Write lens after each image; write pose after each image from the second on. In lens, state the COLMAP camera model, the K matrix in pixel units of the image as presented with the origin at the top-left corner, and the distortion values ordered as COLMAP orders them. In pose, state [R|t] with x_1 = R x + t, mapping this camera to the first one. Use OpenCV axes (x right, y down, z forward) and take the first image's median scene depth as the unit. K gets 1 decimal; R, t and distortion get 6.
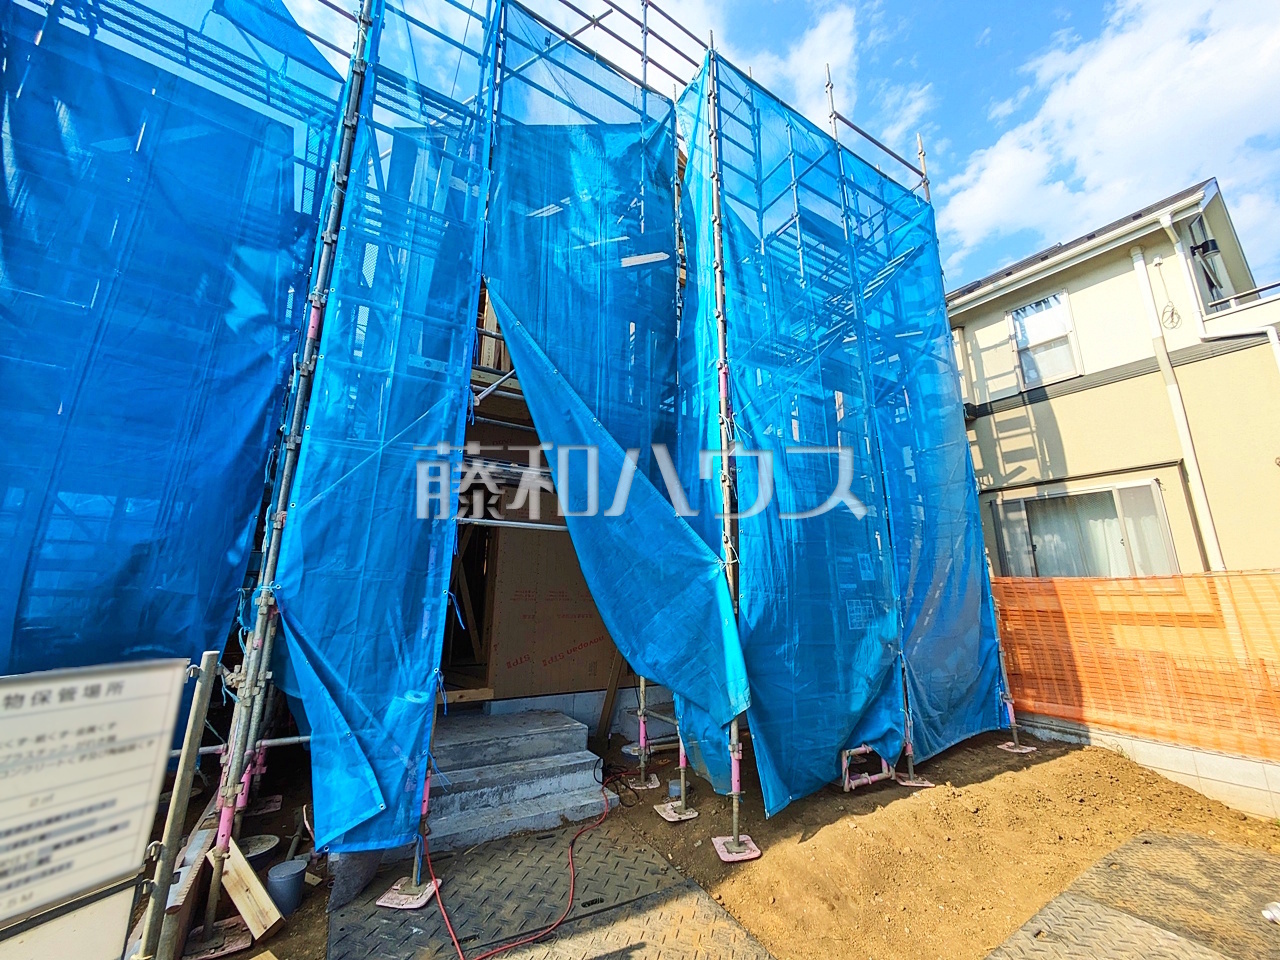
lens RADIAL K [[505.9, 0, 632.0], [0, 505.9, 481.6], [0, 0, 1]] dist [0.001751, 0.001364]
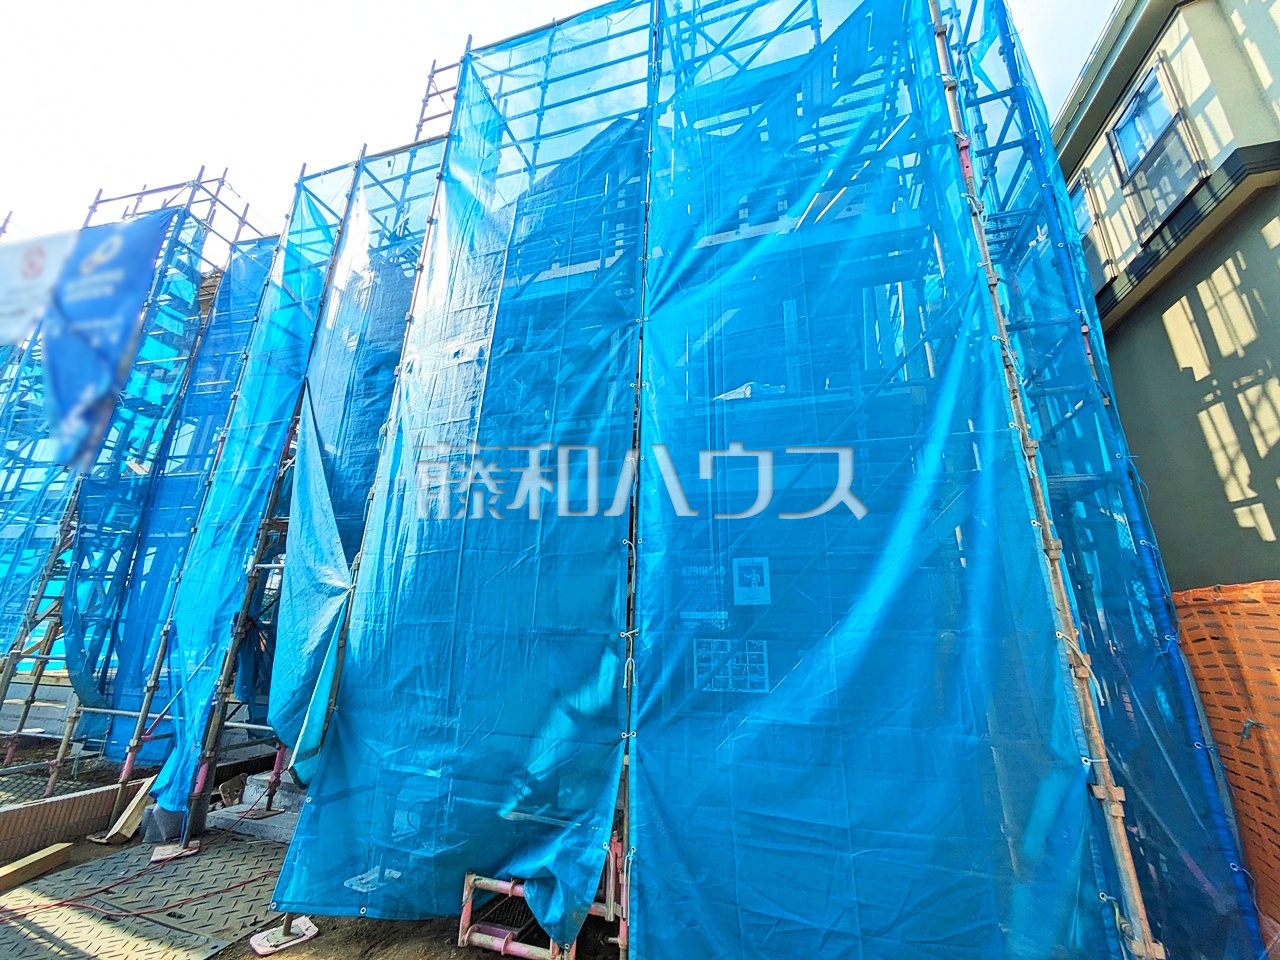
lens RADIAL K [[505.9, 0, 639.5], [0, 505.9, 476.0], [0, 0, 1]] dist [0.001751, 0.001364]
pose [[0.659440, -0.214869, -0.720395, 1.143308], [0.149400, 0.976626, -0.154535, 0.172820], [0.736762, -0.005720, 0.676128, 0.737483]]
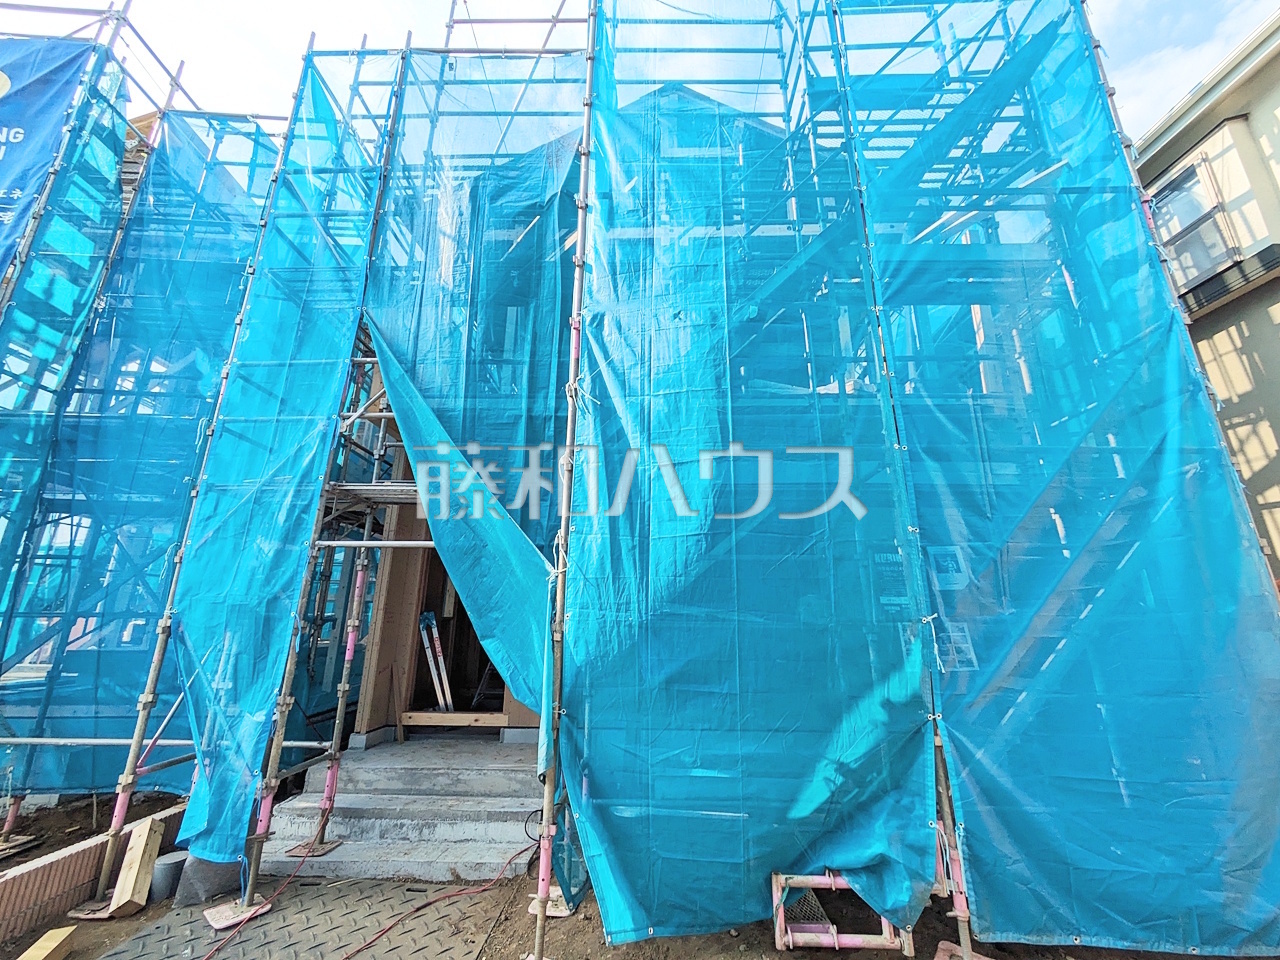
lens RADIAL K [[505.9, 0, 646.1], [0, 505.9, 477.7], [0, 0, 1]] dist [0.001751, 0.001364]
pose [[0.843573, -0.145927, -0.516808, 0.678639], [0.120444, 0.989267, -0.082733, 0.095364], [0.523334, 0.007545, 0.852094, 0.406191]]
